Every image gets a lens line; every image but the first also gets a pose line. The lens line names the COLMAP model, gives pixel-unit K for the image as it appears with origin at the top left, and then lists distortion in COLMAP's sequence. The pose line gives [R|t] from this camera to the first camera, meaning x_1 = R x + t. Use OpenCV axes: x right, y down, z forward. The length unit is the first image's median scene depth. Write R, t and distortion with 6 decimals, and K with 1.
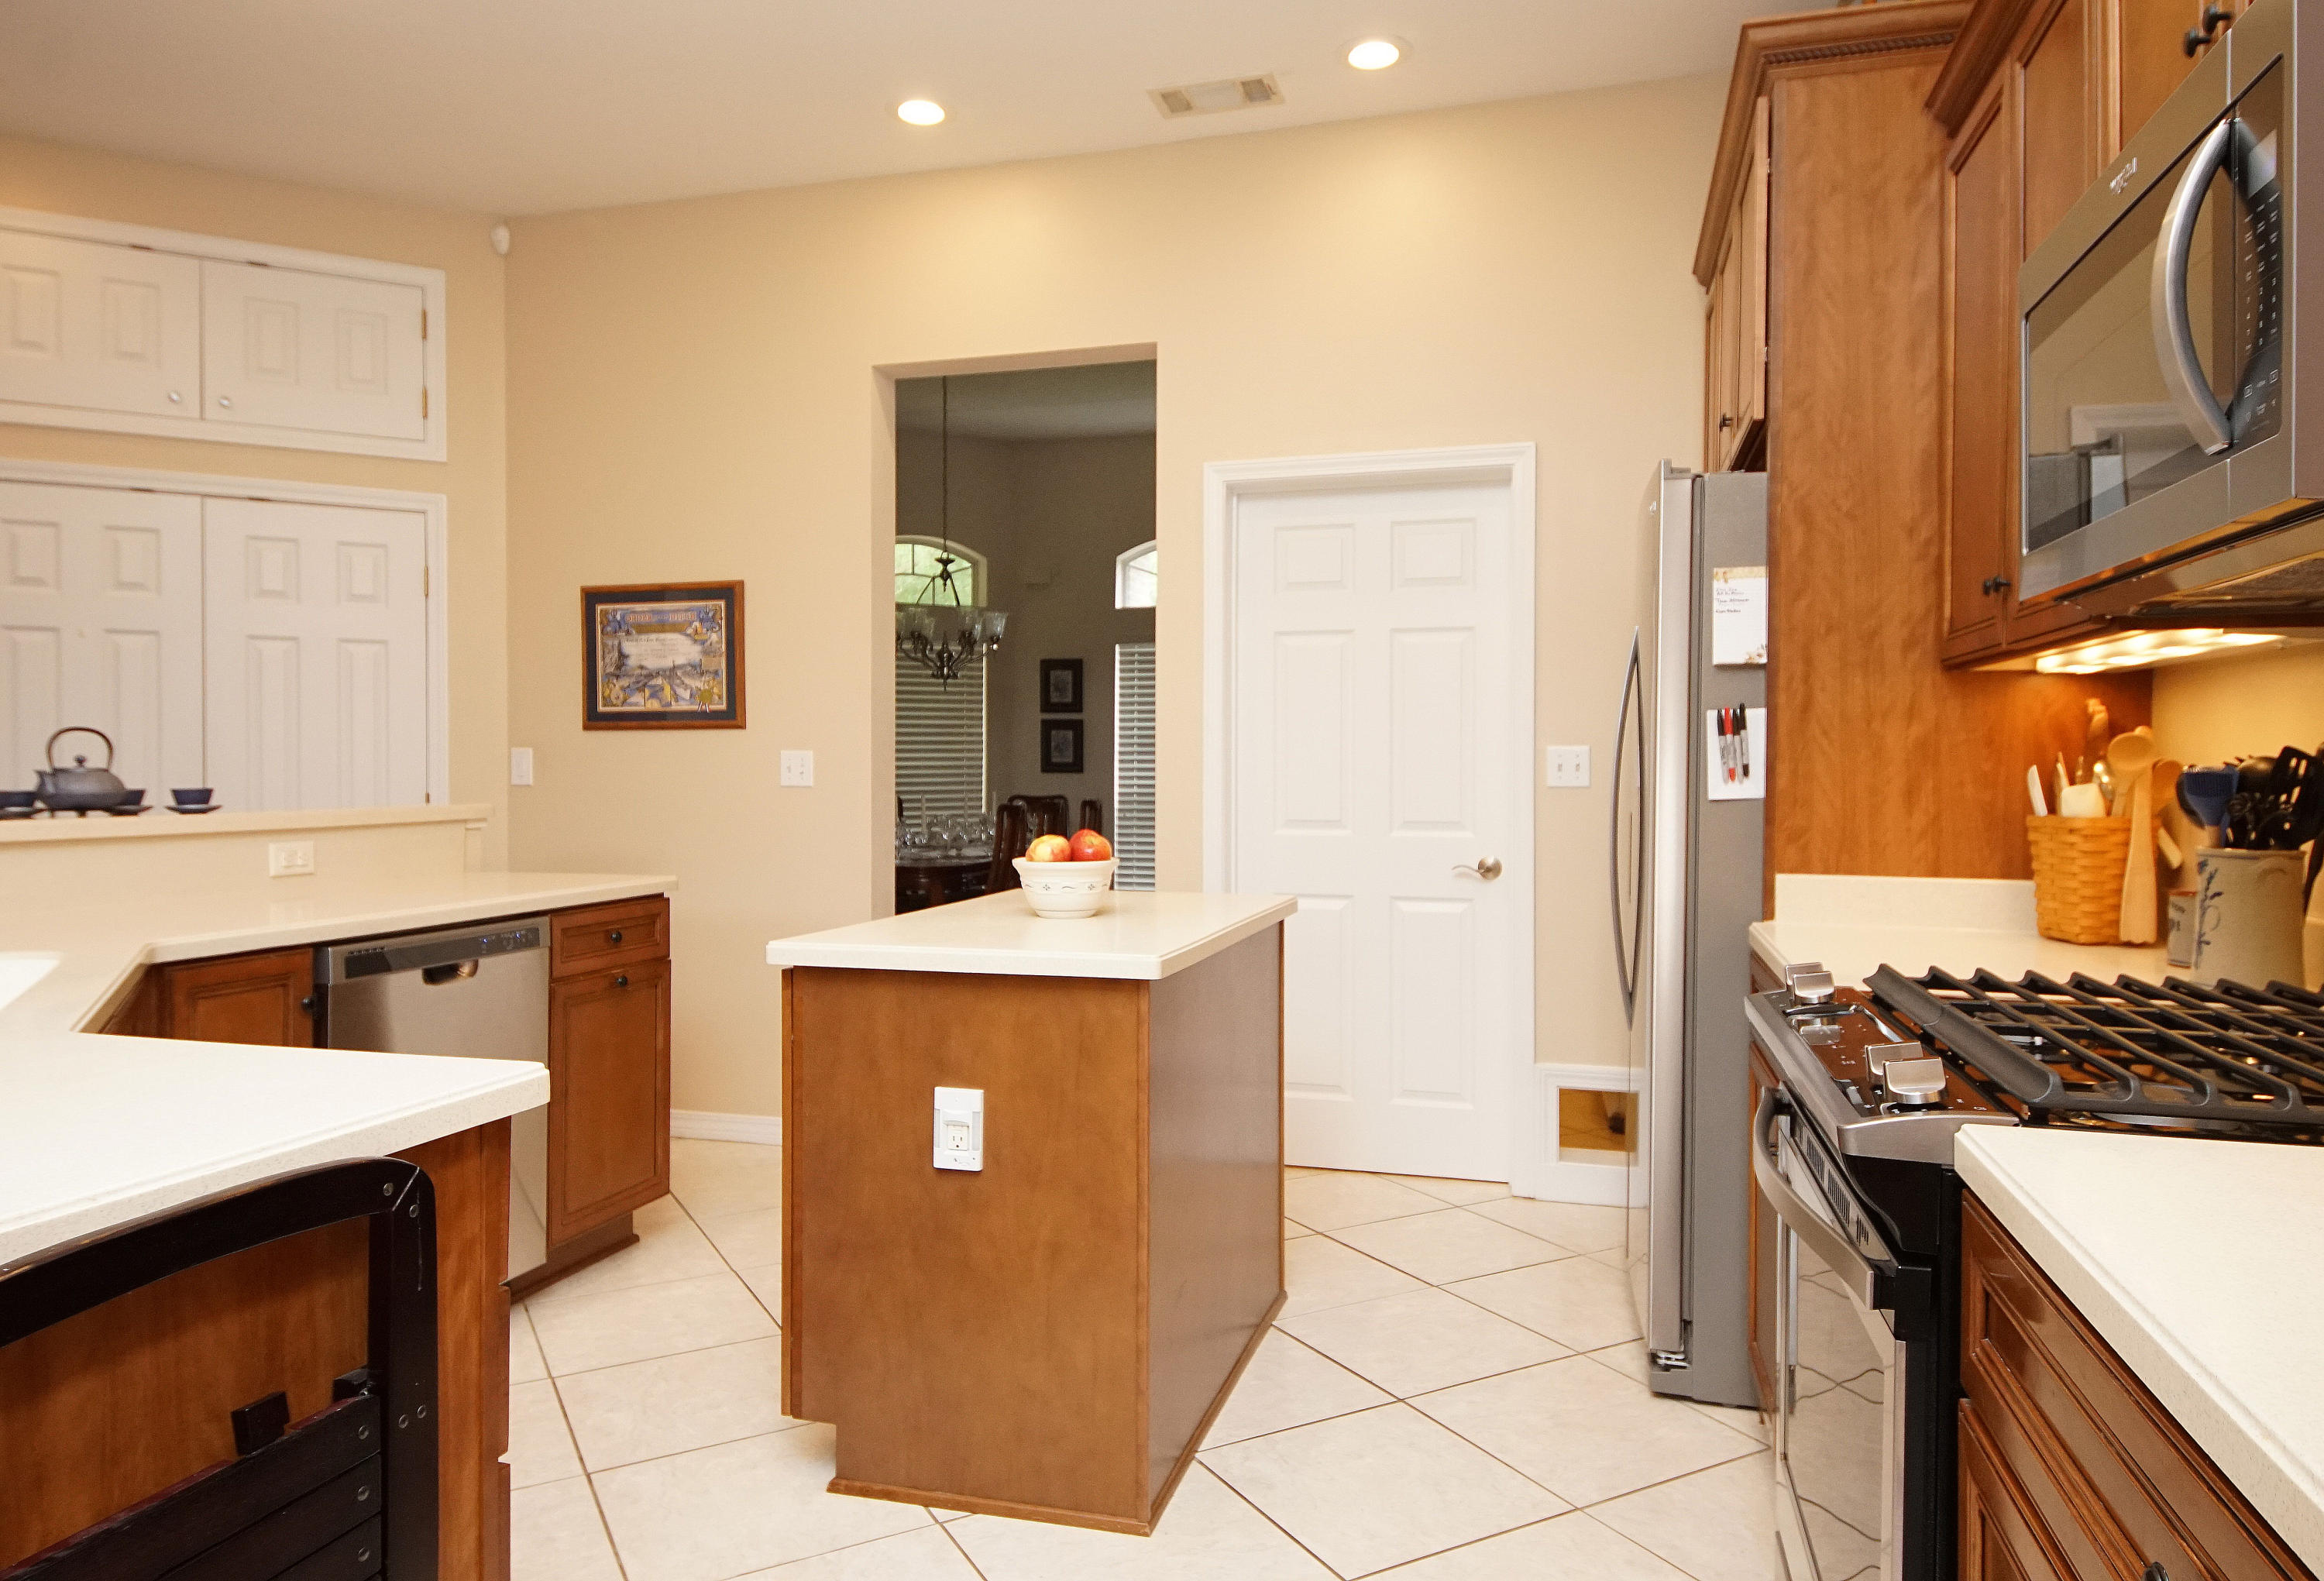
lens RADIAL K [[1488.3, 0, 1156.5], [0, 1488.3, 777.5], [0, 0, 1]] dist [0.018364, -0.005535]
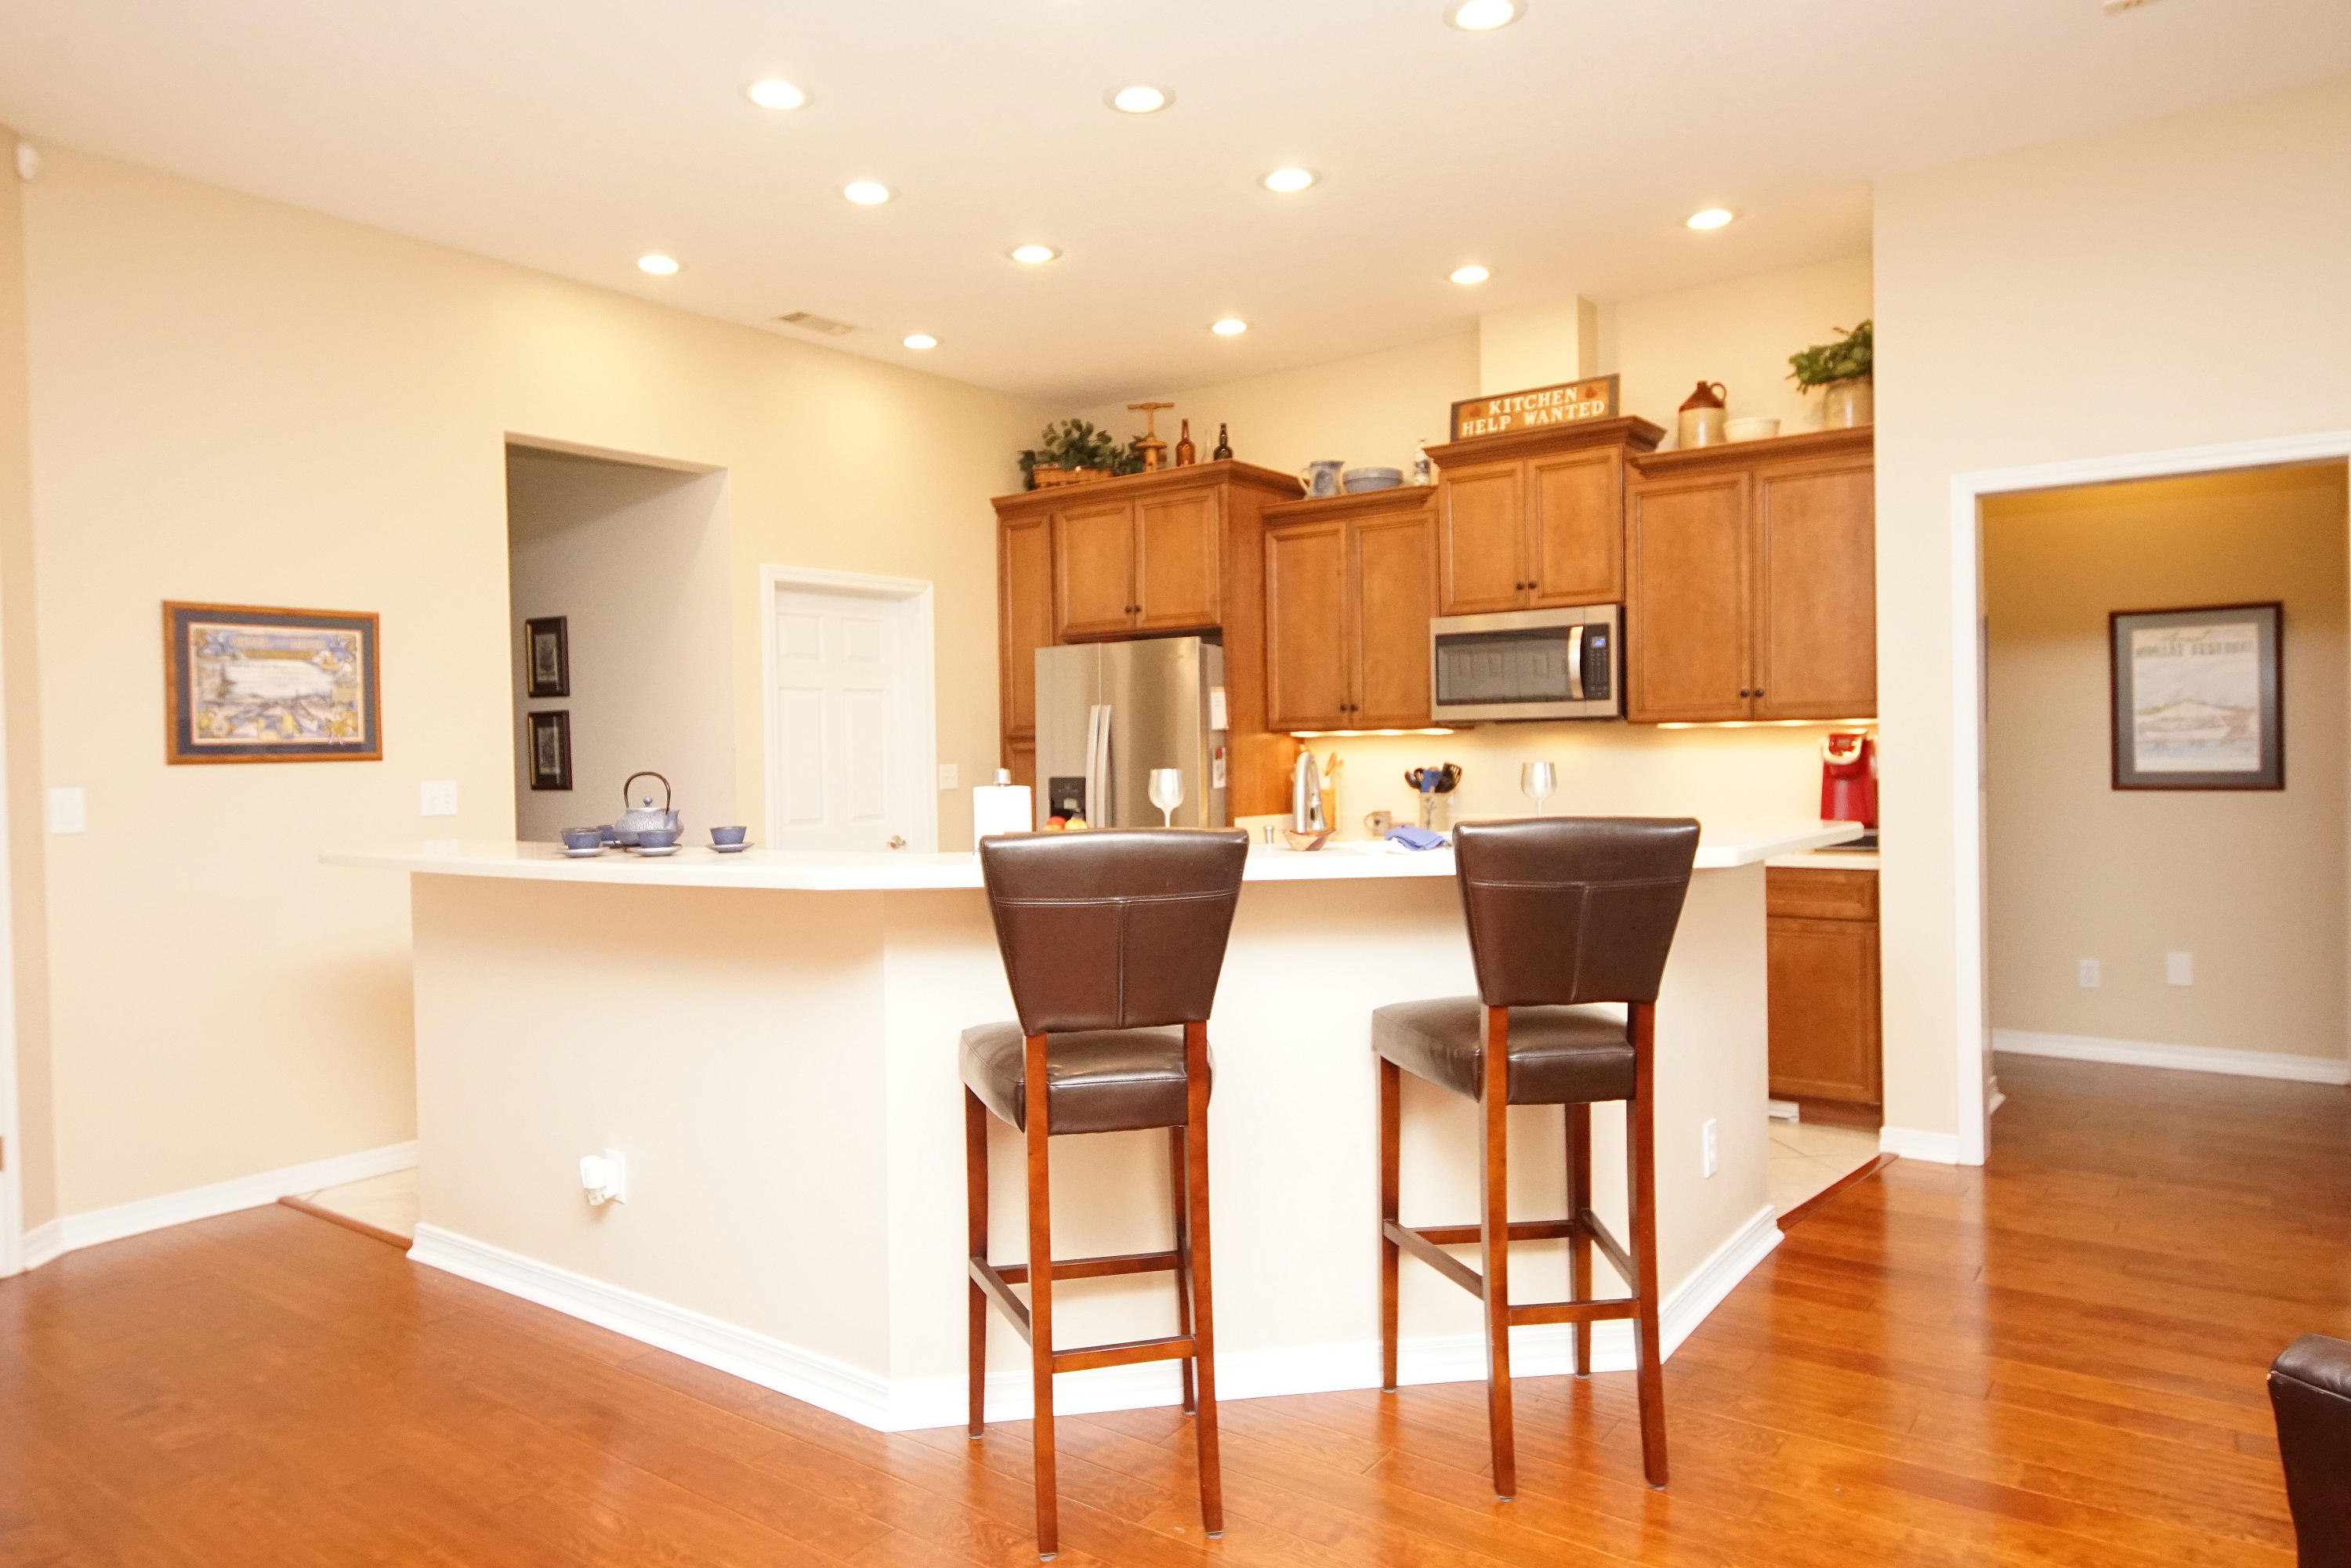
lens RADIAL K [[1484.8, 0, 1156.8], [0, 1484.8, 769.3], [0, 0, 1]] dist [0.029574, -0.029010]
pose [[0.356326, -0.020440, 0.934138, -1.799799], [0.027008, 0.999568, 0.011570, -0.043046], [-0.933971, 0.021107, 0.356725, 0.270835]]
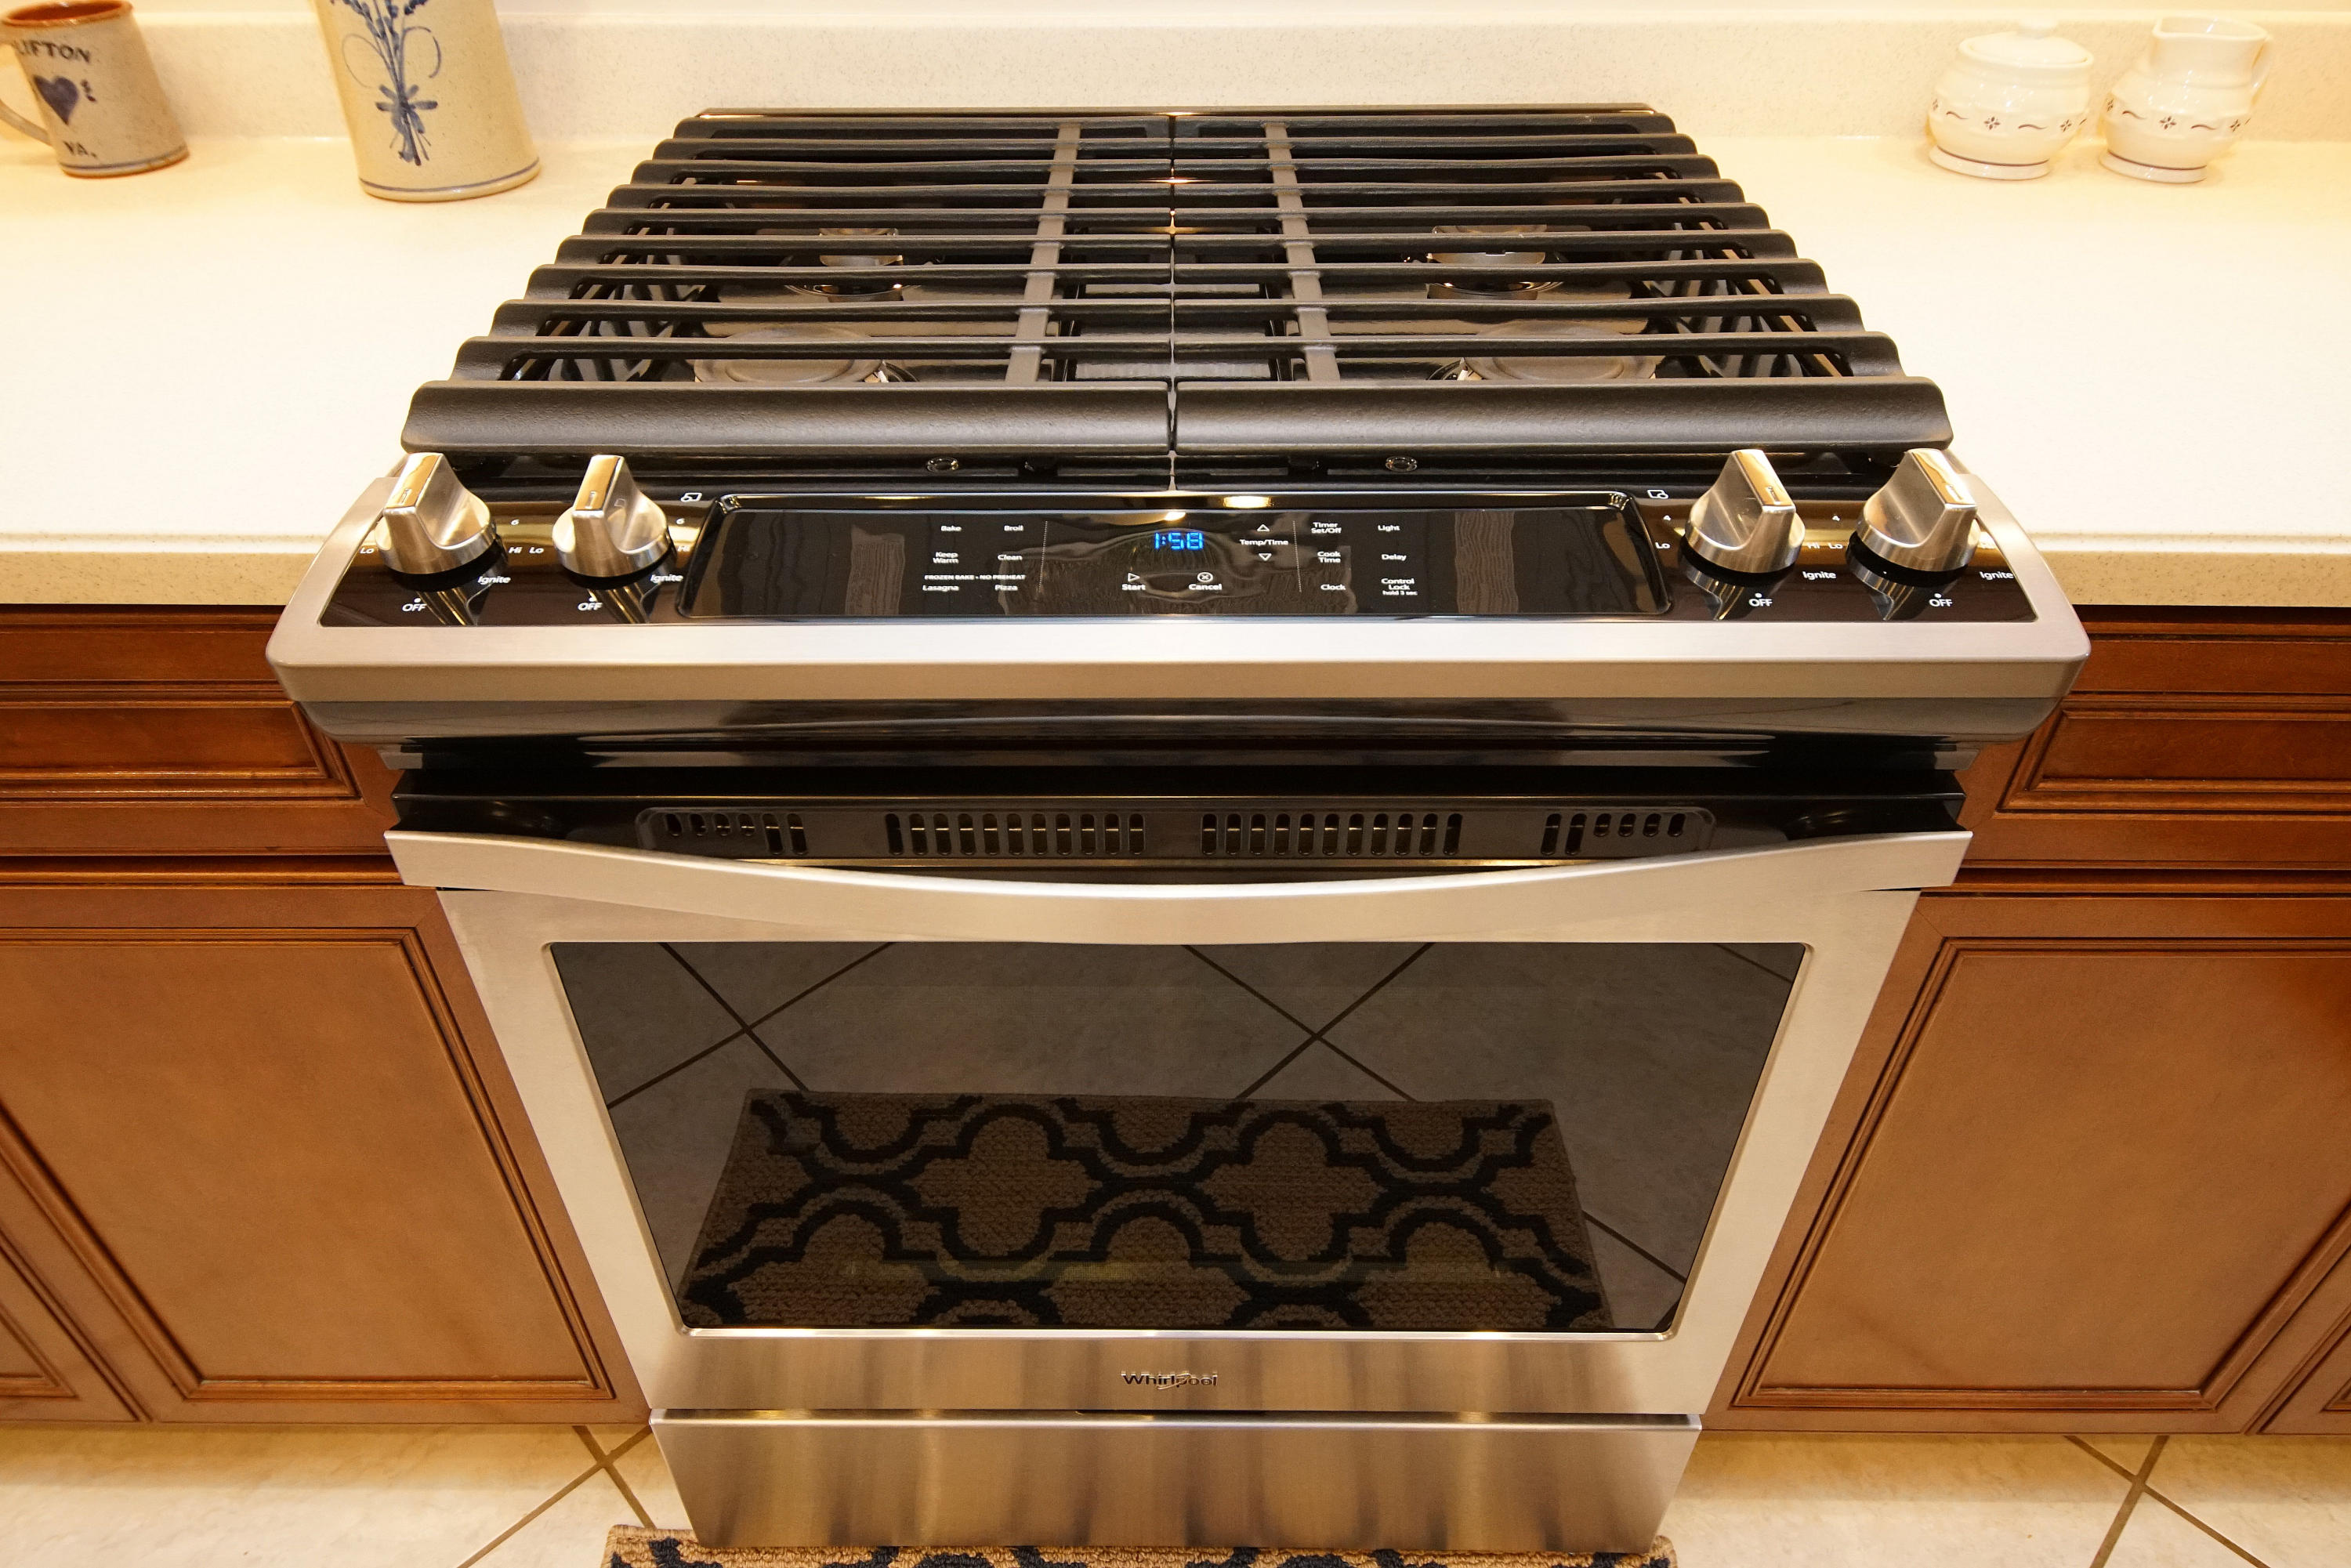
lens RADIAL K [[1484.8, 0, 1167.3], [0, 1484.8, 778.2], [0, 0, 1]] dist [0.029574, -0.029010]
pose [[-0.264885, -0.602640, 0.752769, 0.060513], [0.013445, 0.778270, 0.627786, -0.023272], [-0.964186, 0.176411, -0.198050, 0.619806]]
